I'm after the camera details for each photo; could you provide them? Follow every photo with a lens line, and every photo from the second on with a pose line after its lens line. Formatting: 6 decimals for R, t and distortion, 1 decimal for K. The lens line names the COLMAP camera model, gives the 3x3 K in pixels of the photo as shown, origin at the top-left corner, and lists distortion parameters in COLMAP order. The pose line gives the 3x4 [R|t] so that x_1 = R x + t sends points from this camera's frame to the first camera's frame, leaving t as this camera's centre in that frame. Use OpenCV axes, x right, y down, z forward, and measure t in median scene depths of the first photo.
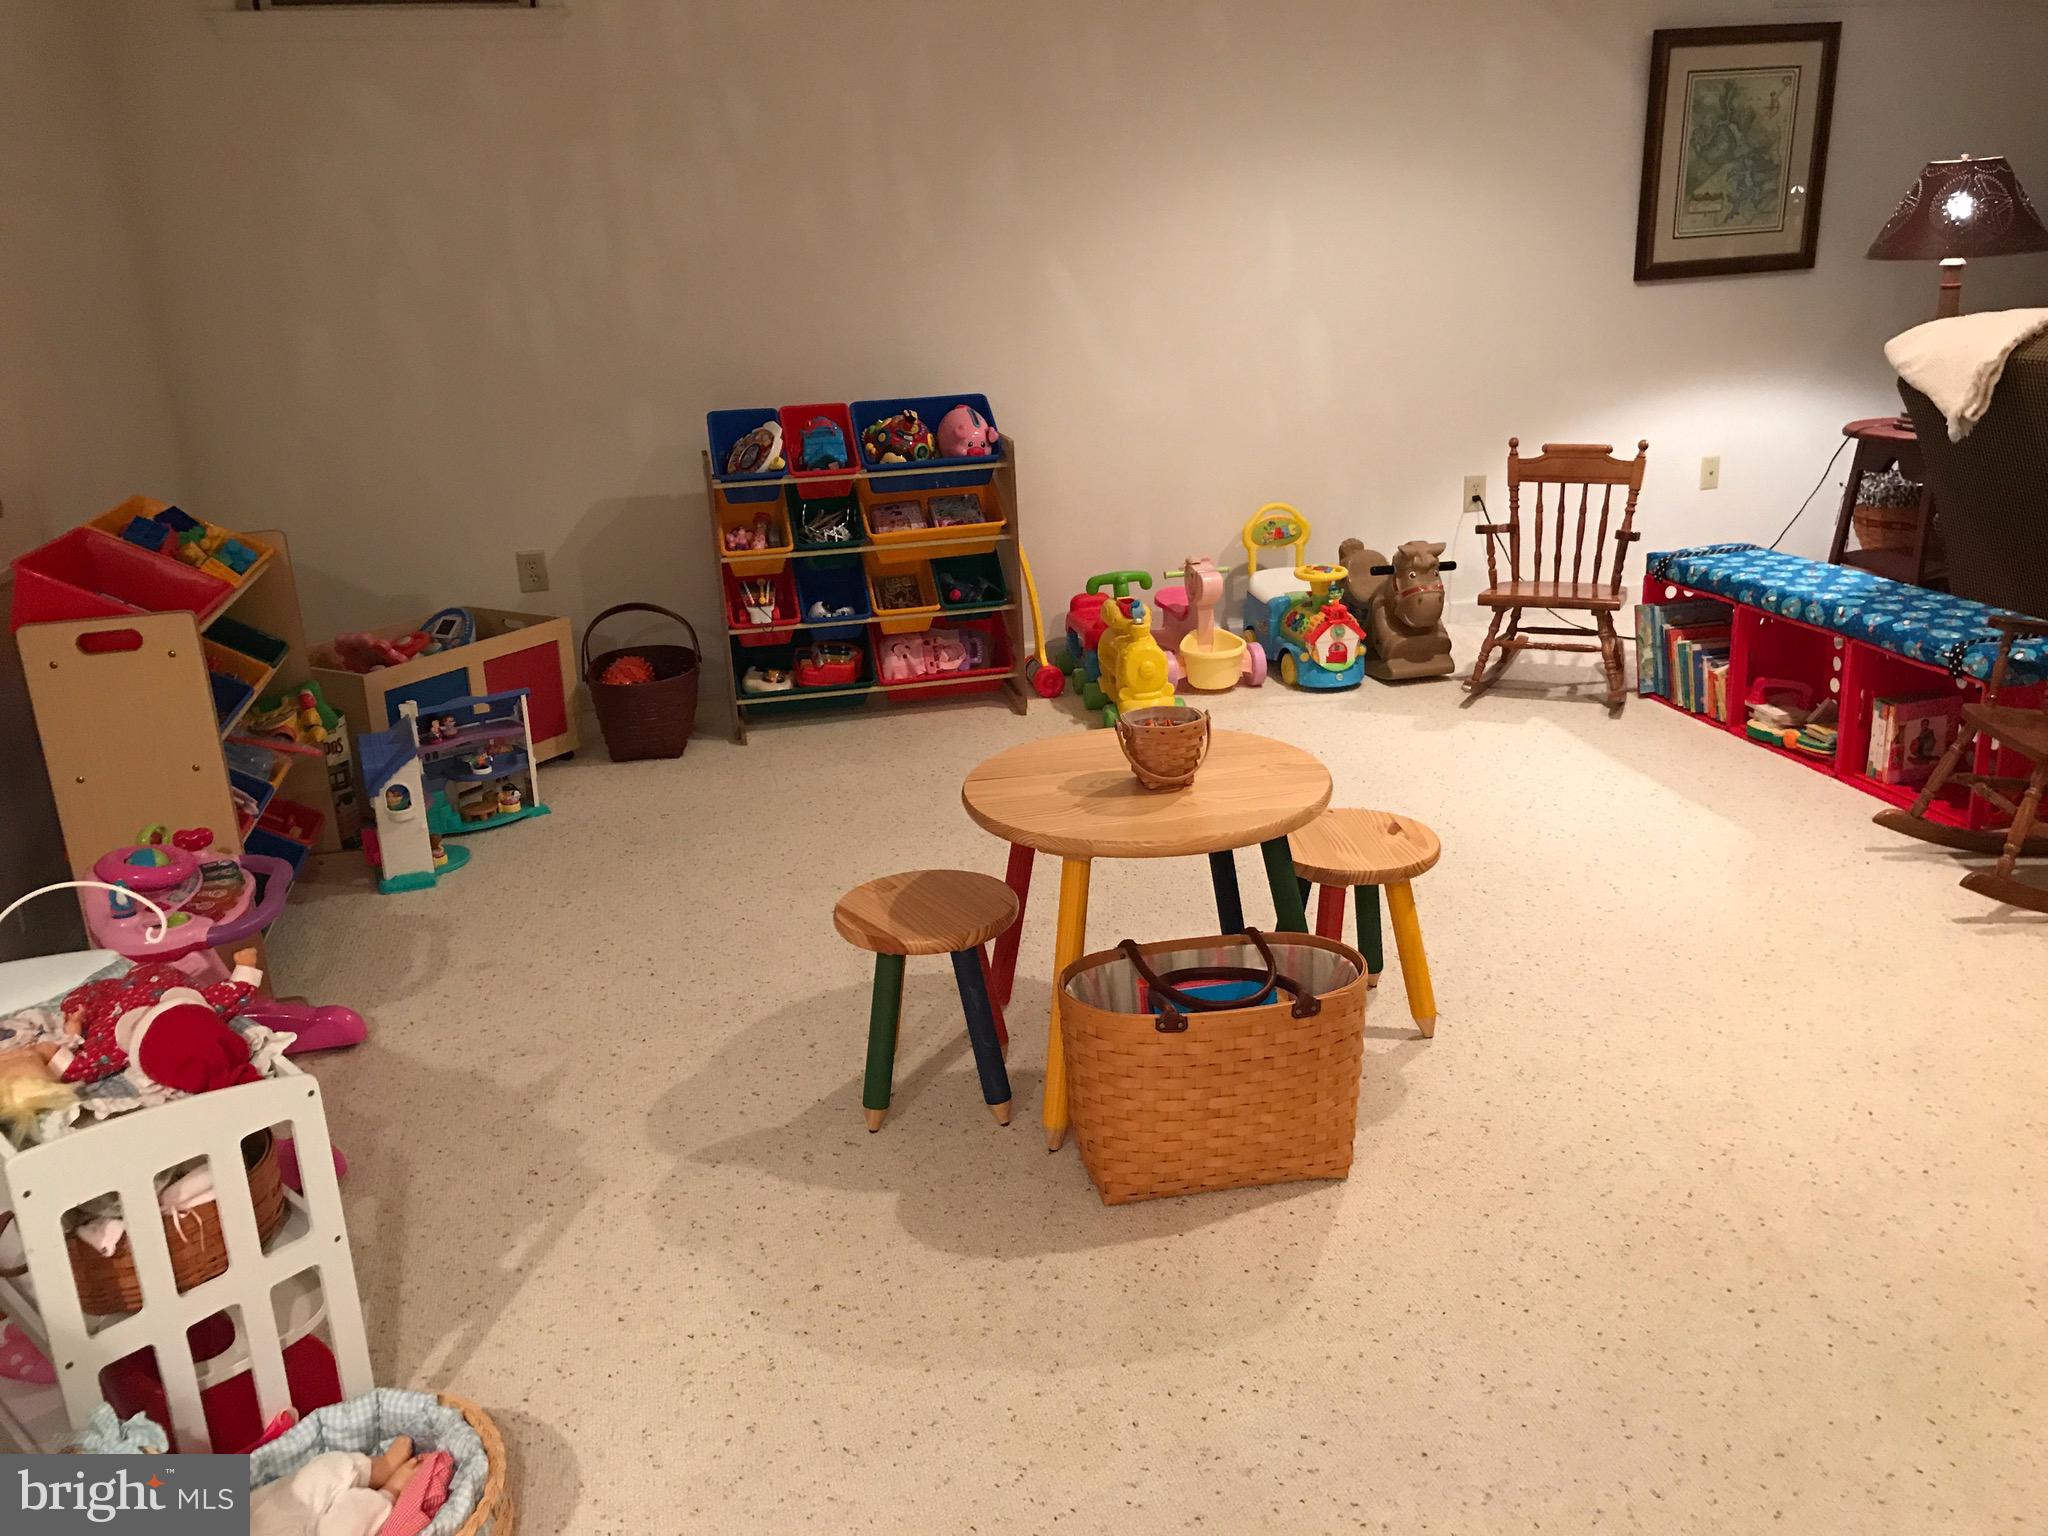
lens RADIAL K [[1674.7, 0, 1029.1], [0, 1674.7, 759.7], [0, 0, 1]] dist [0.018096, -0.017259]
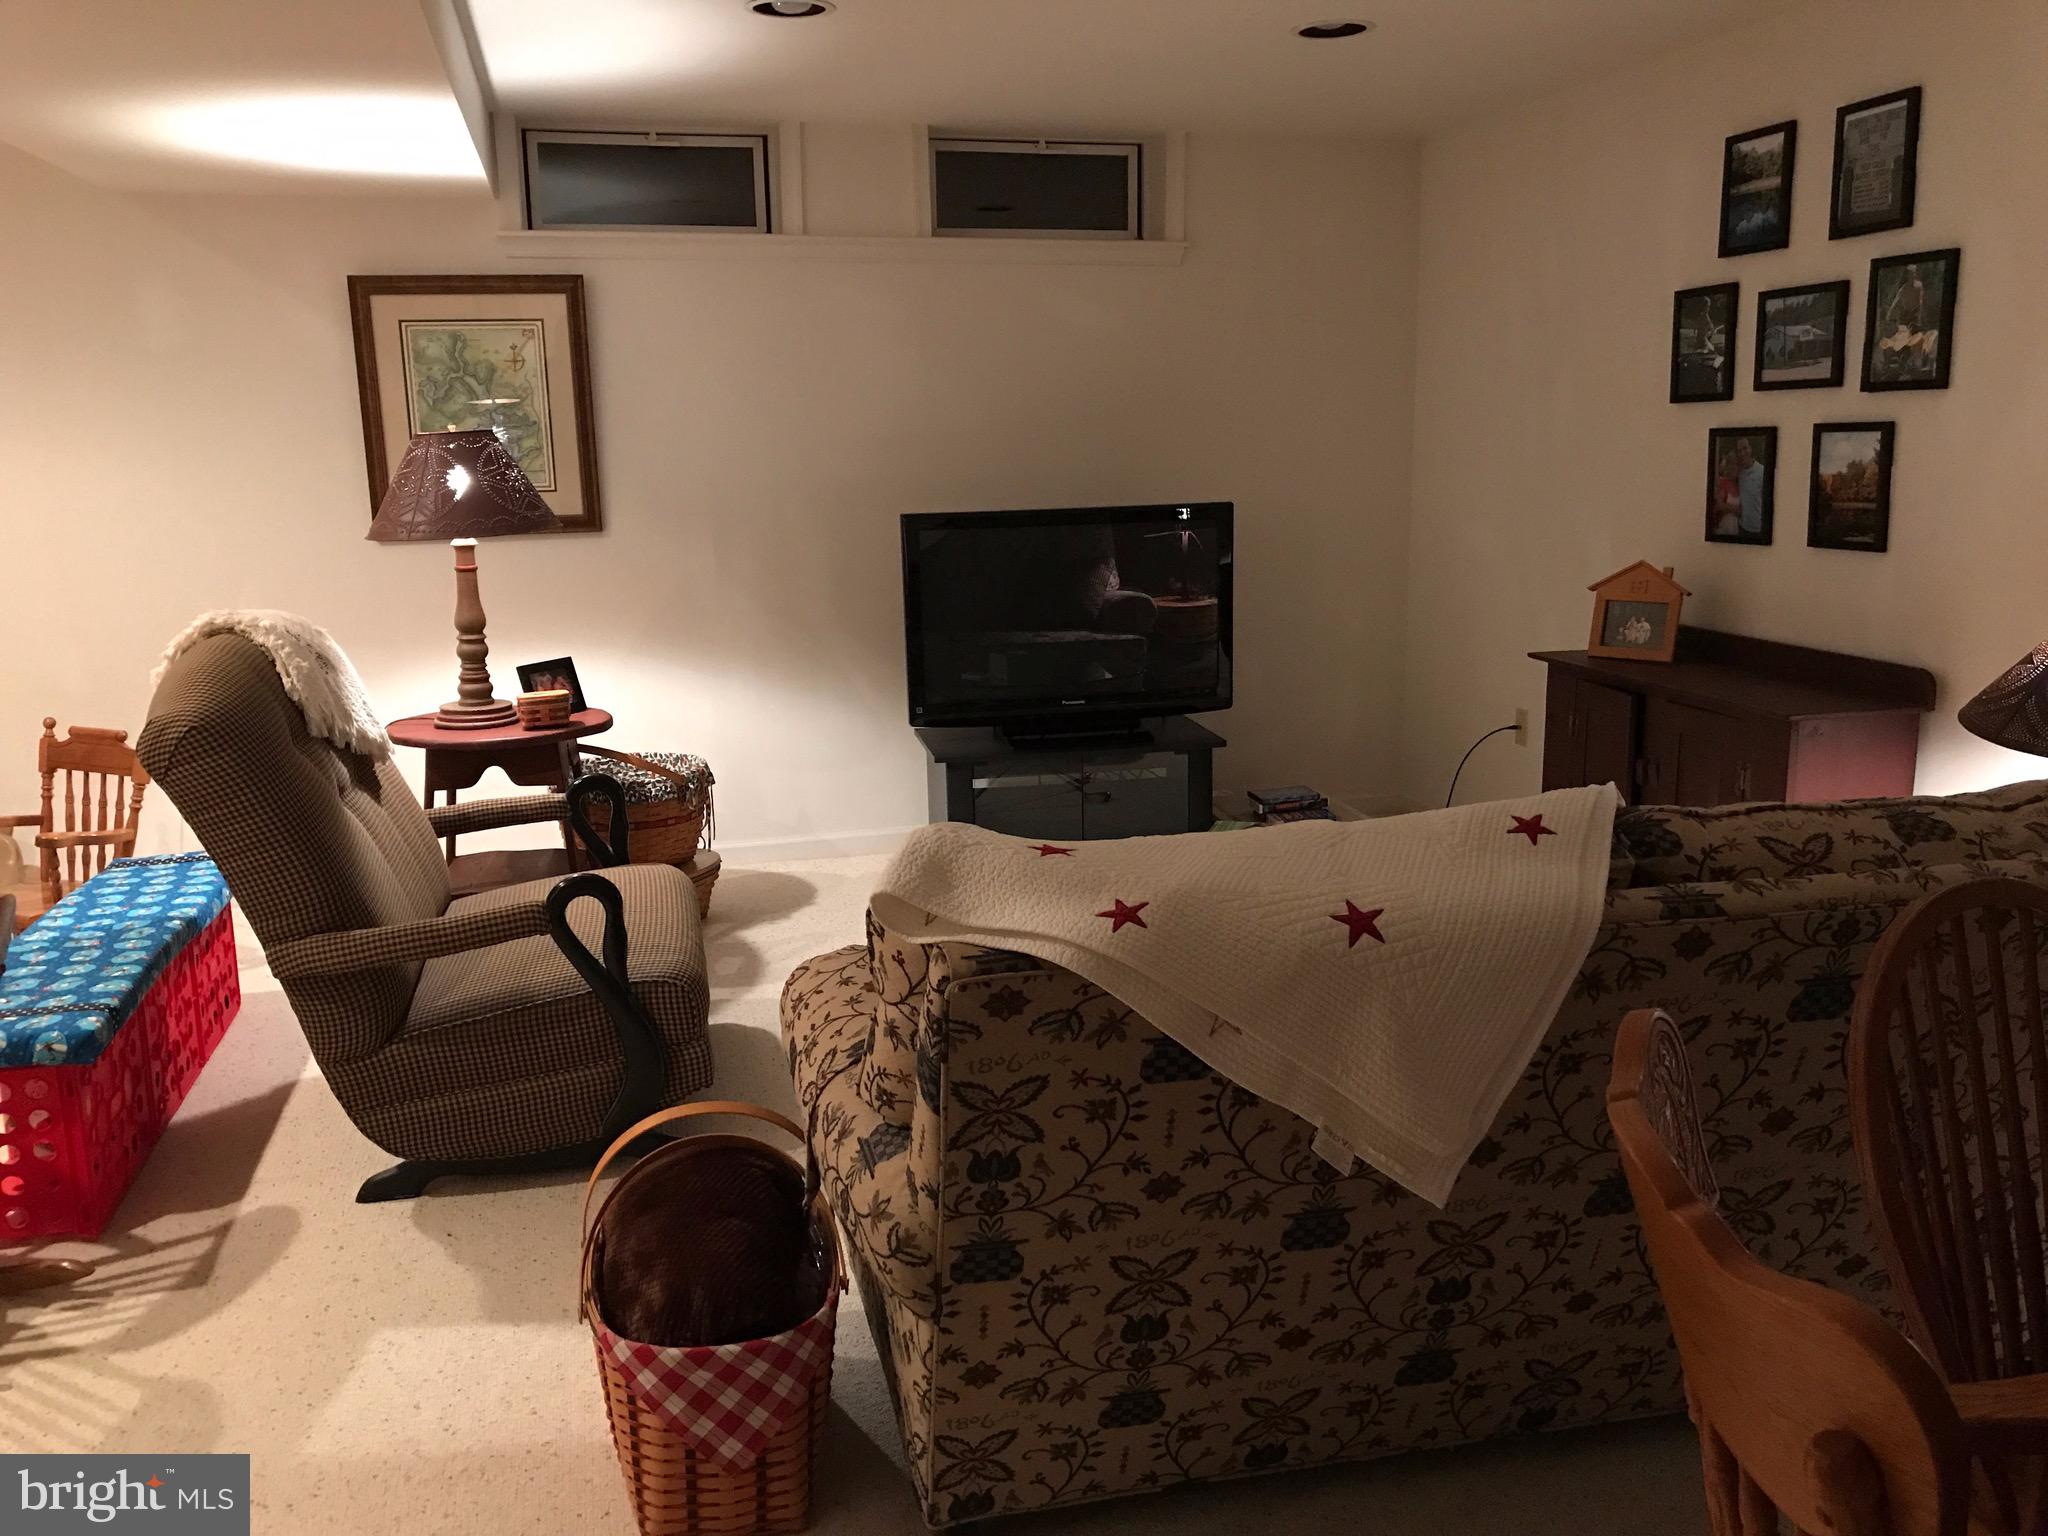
lens RADIAL K [[1674.7, 0, 1011.2], [0, 1674.7, 755.0], [0, 0, 1]] dist [0.018096, -0.017259]
pose [[0.999344, 0.027640, 0.023394, 0.700562], [-0.024897, 0.993580, -0.110355, -0.079968], [-0.026294, 0.109700, 0.993617, 0.105707]]
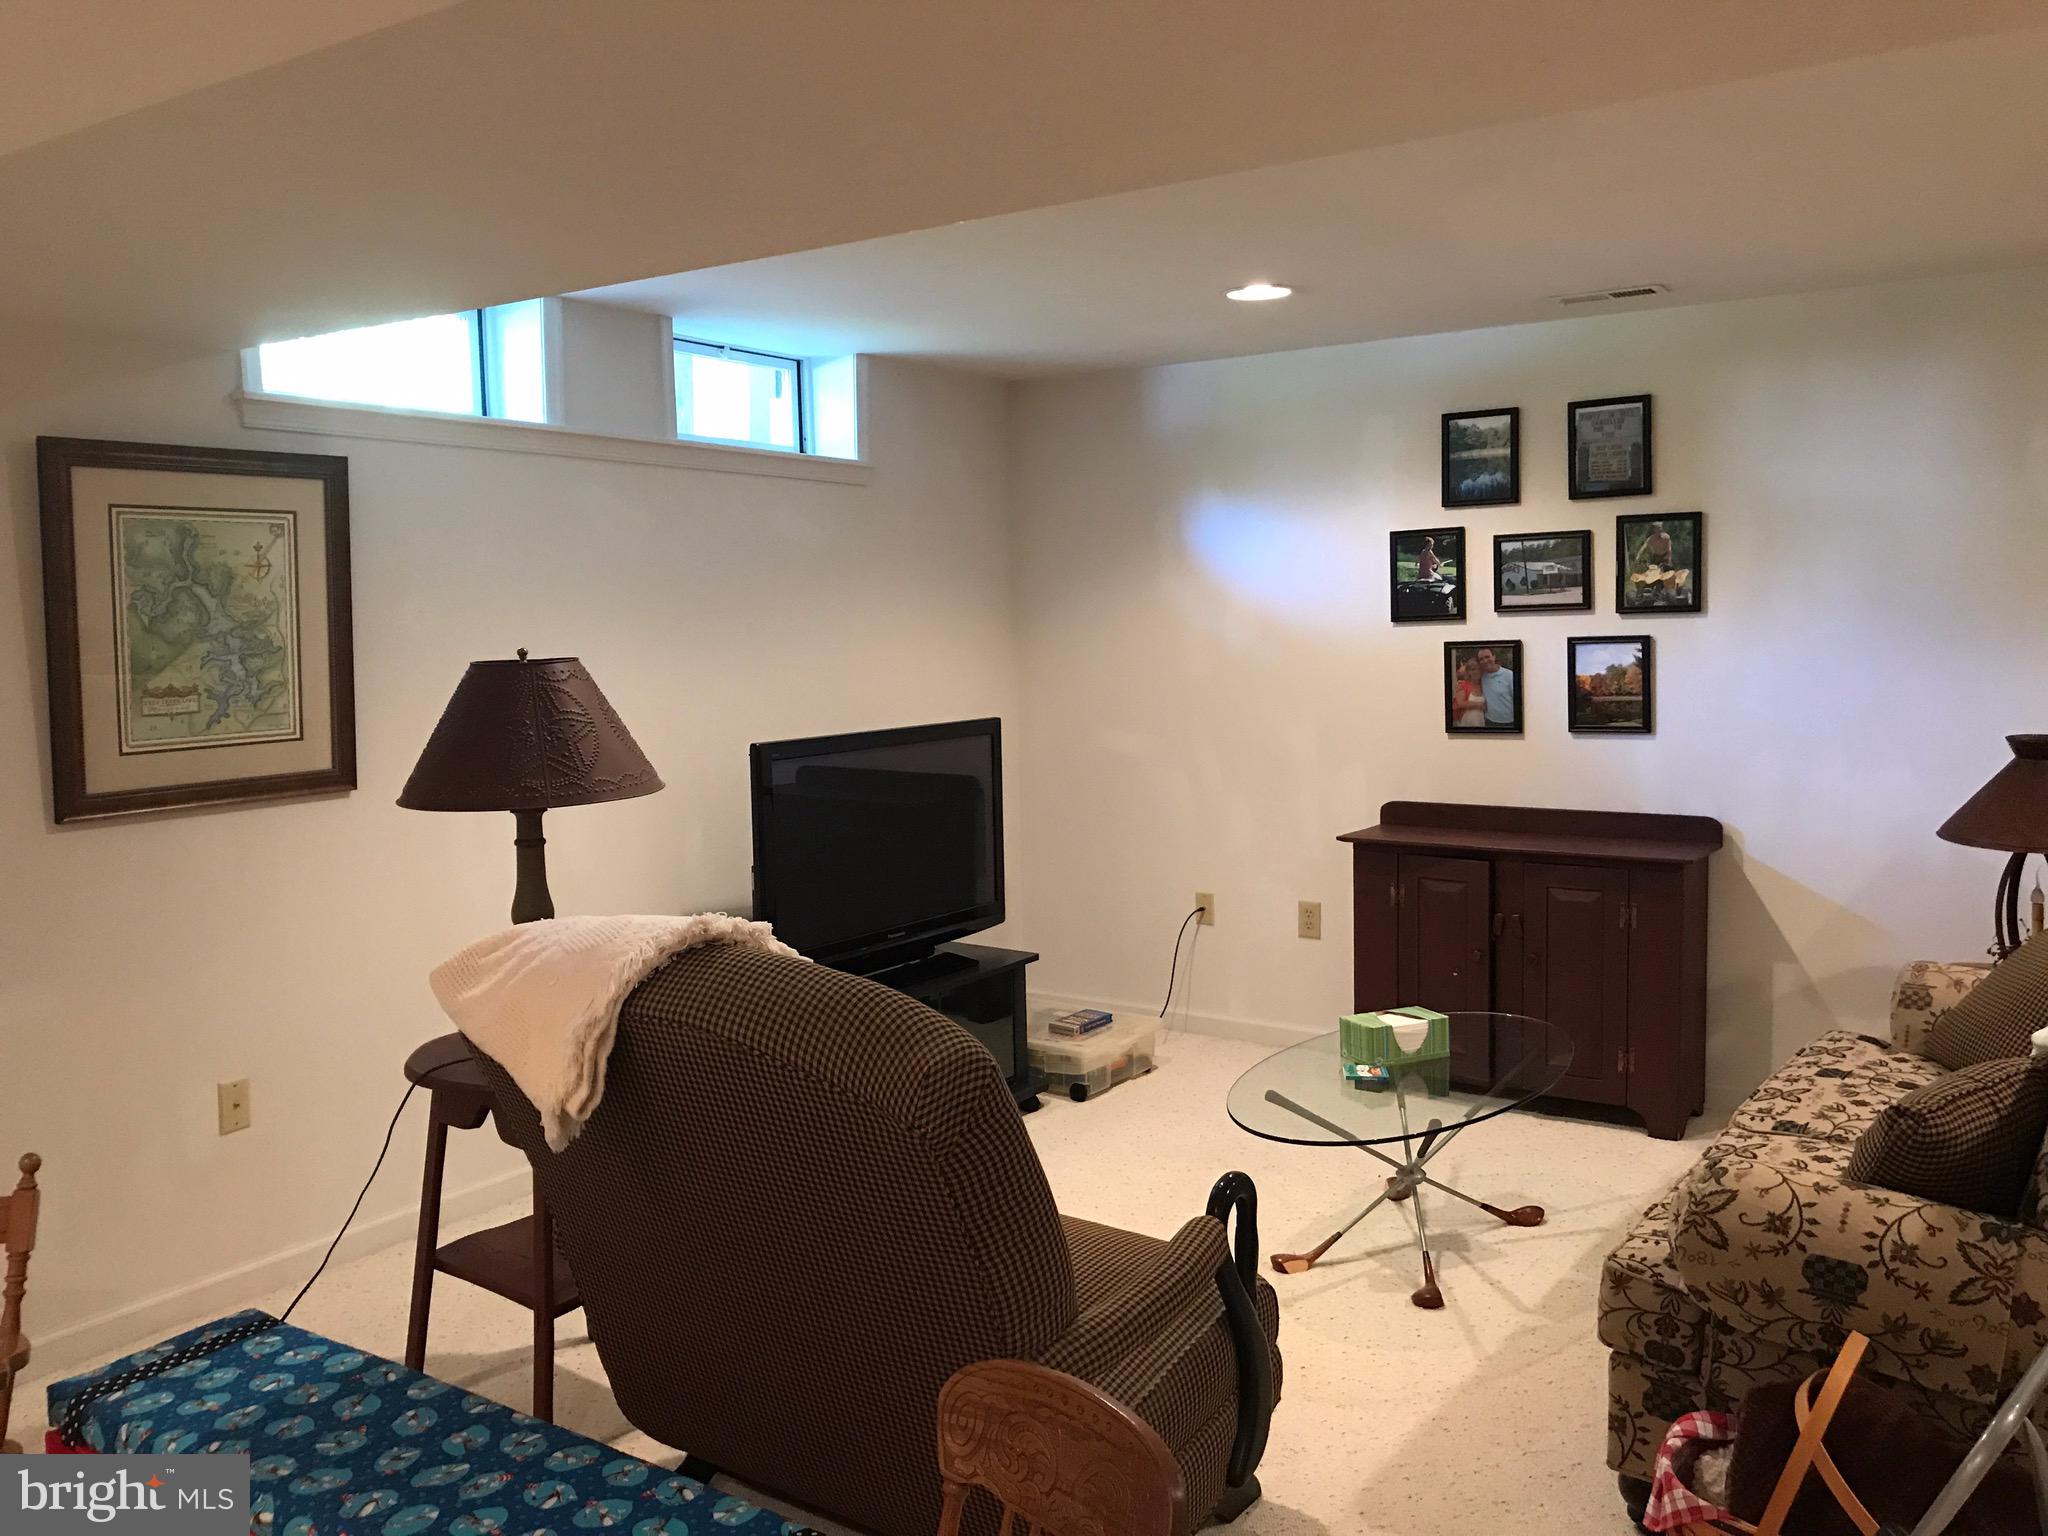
lens RADIAL K [[1674.7, 0, 1020.6], [0, 1674.7, 755.3], [0, 0, 1]] dist [0.018096, -0.017259]
pose [[0.738651, -0.022655, 0.673707, 0.213448], [0.187288, 0.966982, -0.172825, -0.142234], [-0.647547, 0.253834, 0.718506, 0.341116]]
